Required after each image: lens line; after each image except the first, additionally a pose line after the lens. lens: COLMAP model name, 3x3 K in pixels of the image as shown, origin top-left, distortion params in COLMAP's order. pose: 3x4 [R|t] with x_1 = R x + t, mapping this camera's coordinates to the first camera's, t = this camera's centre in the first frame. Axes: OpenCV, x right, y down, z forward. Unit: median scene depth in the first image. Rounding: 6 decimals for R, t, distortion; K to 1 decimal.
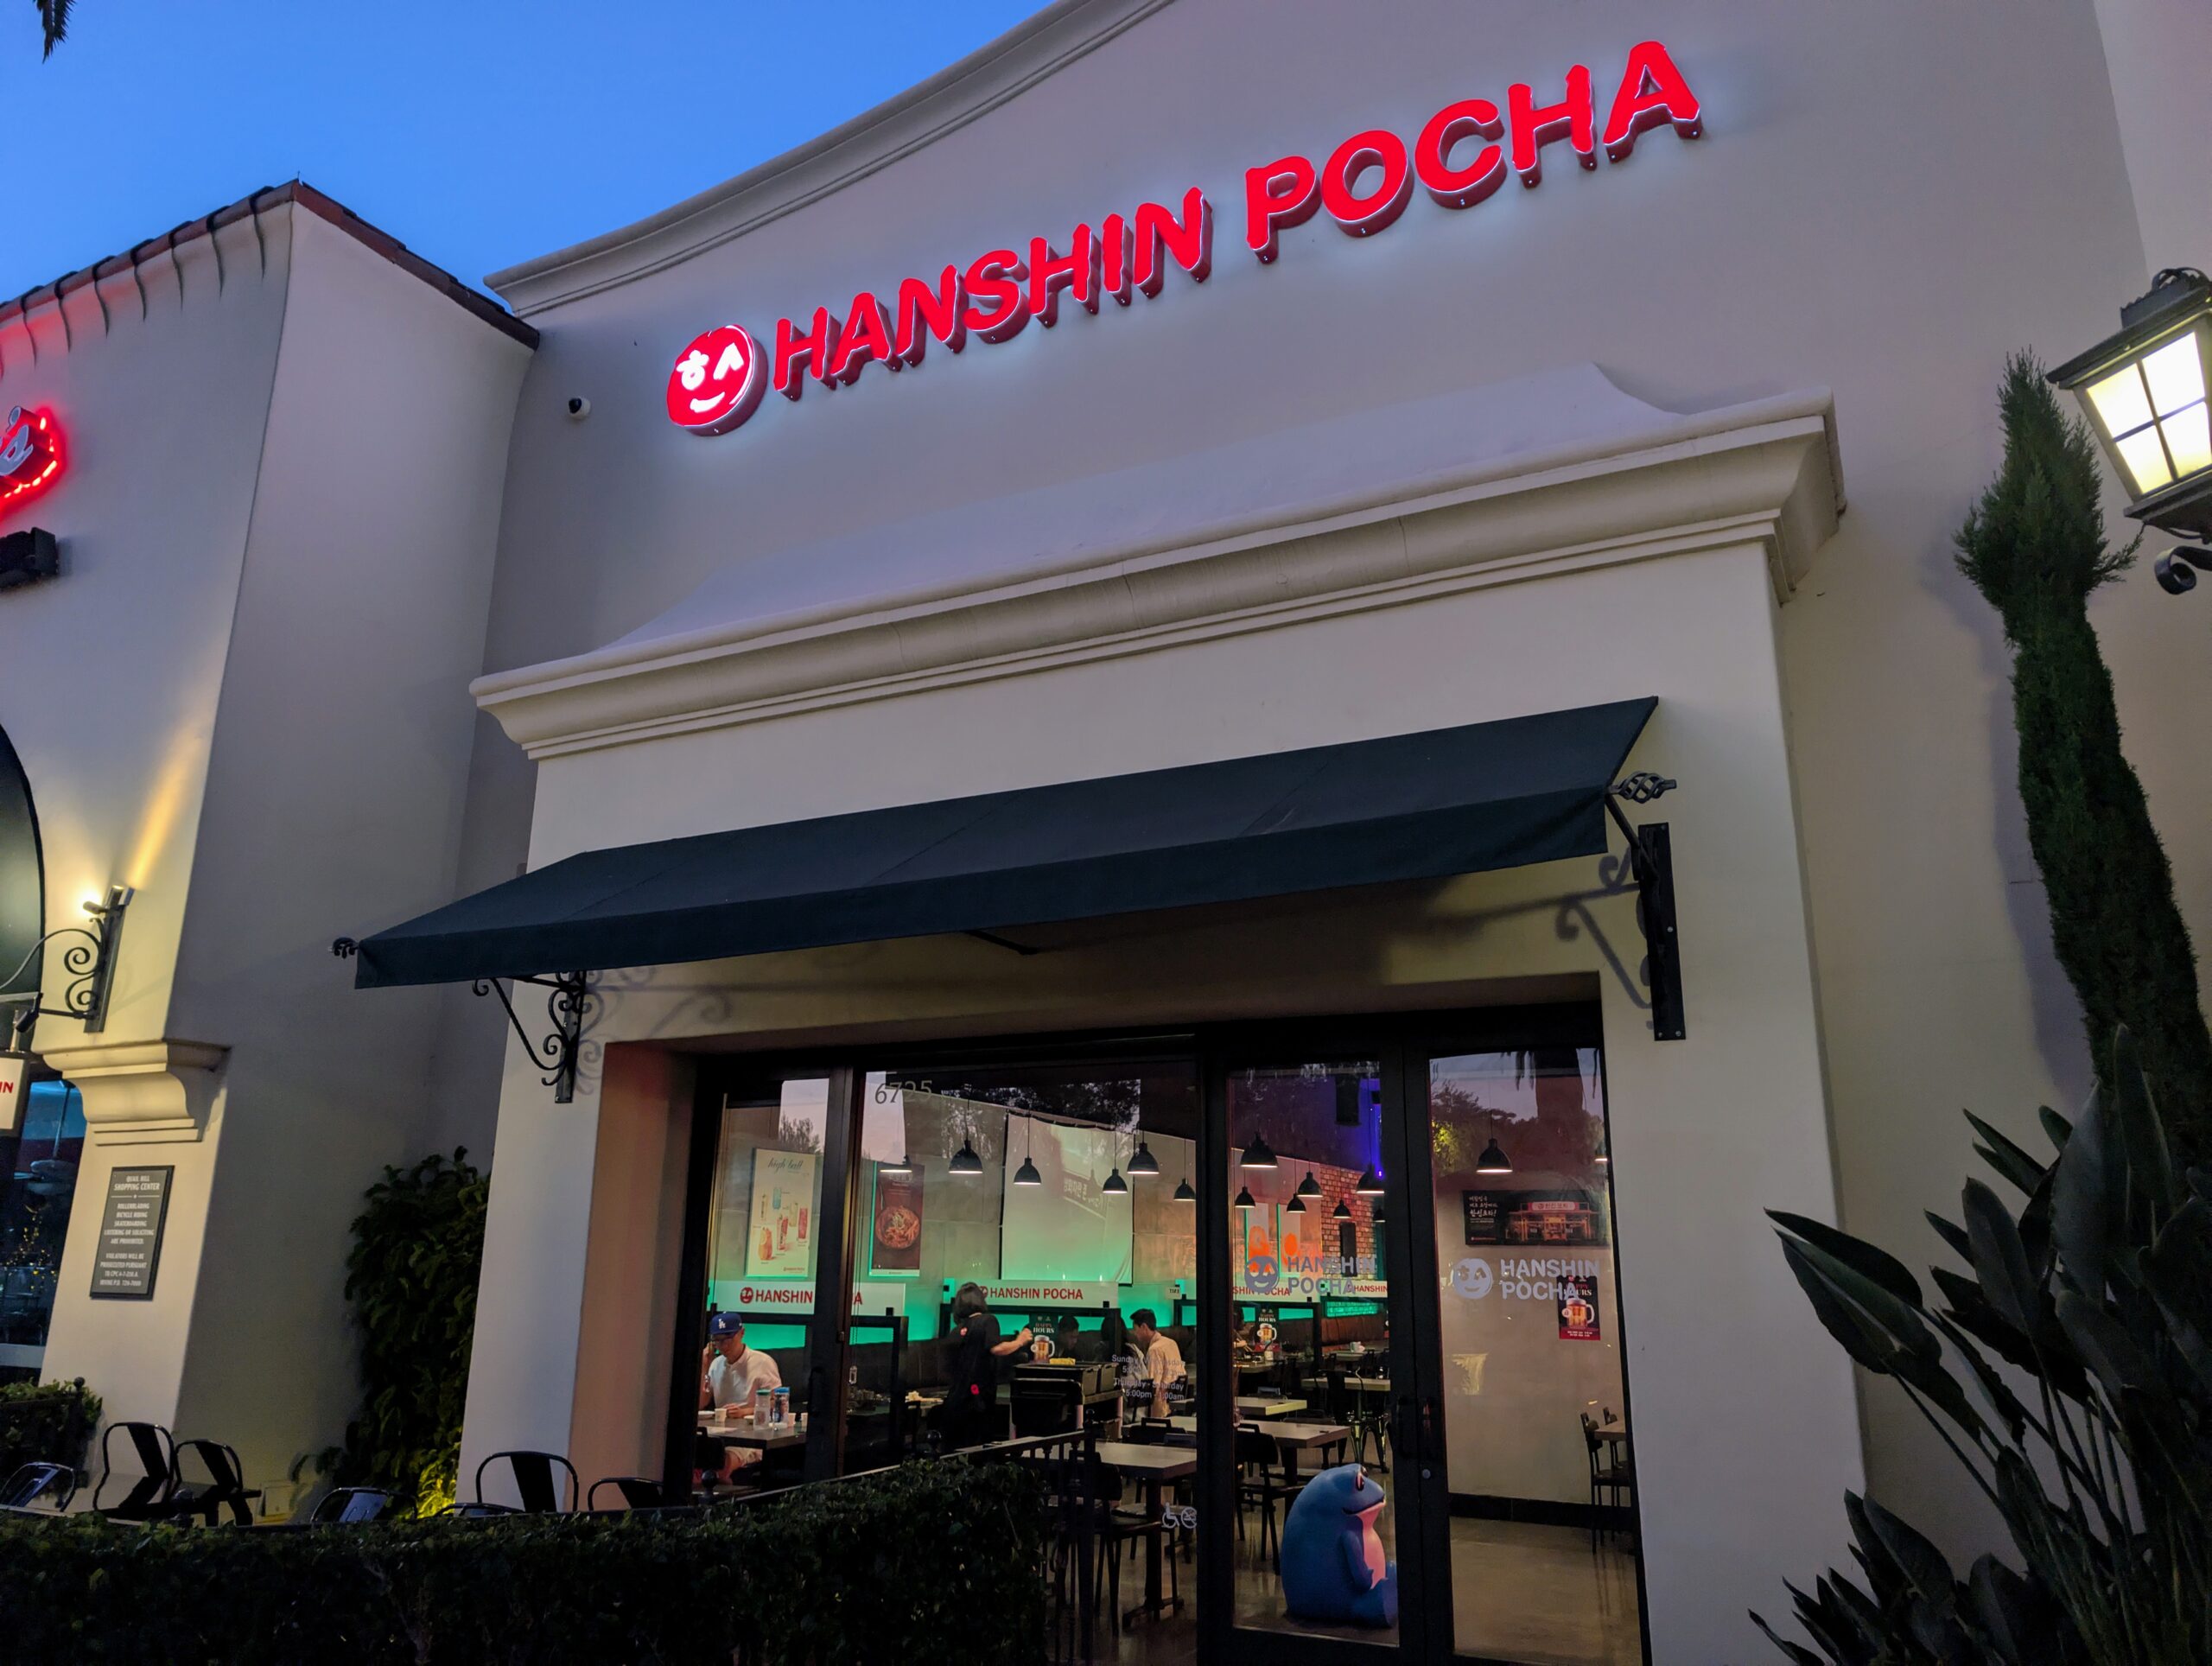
lens RADIAL K [[1582.4, 0, 1106.0], [0, 1582.4, 833.0], [0, 0, 1]] dist [0.067540, -0.162262]
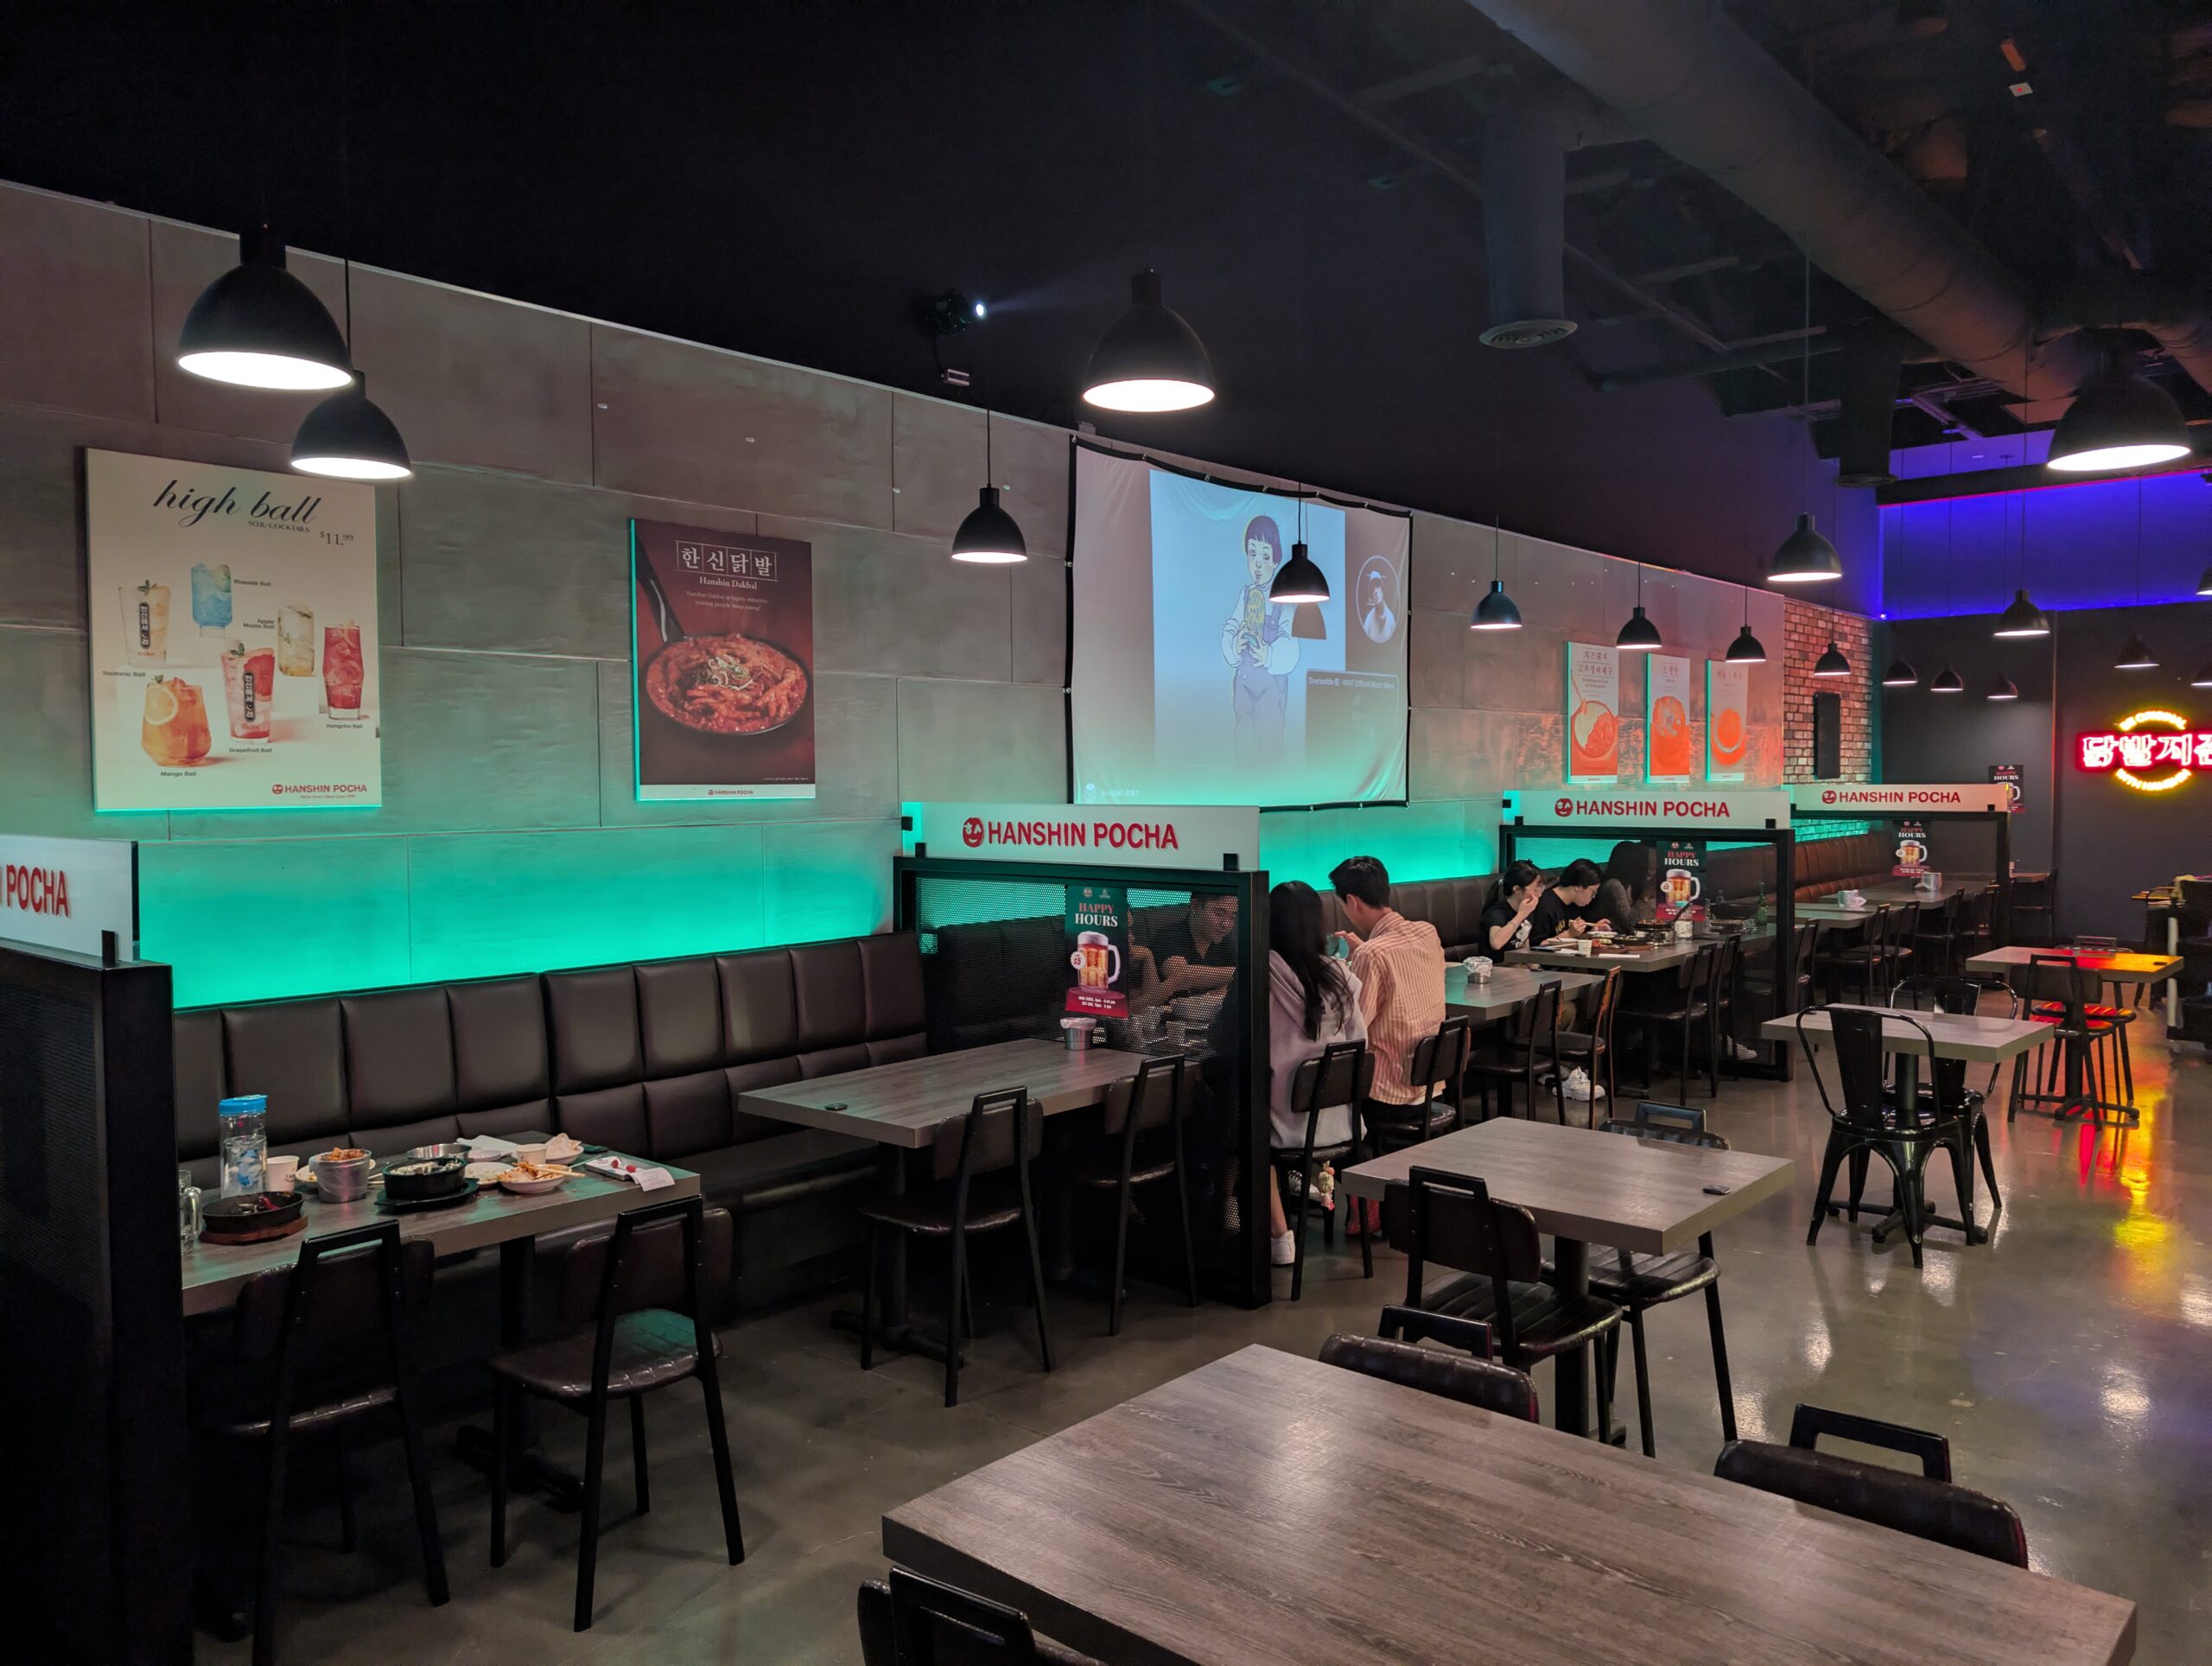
lens RADIAL K [[1582.4, 0, 1106.0], [0, 1582.4, 833.0], [0, 0, 1]] dist [0.067540, -0.162262]
pose [[0.967931, -0.009132, -0.251048, 0.063413], [0.083296, 0.954473, 0.286433, 0.167799], [0.237003, -0.298158, 0.924625, 0.606213]]
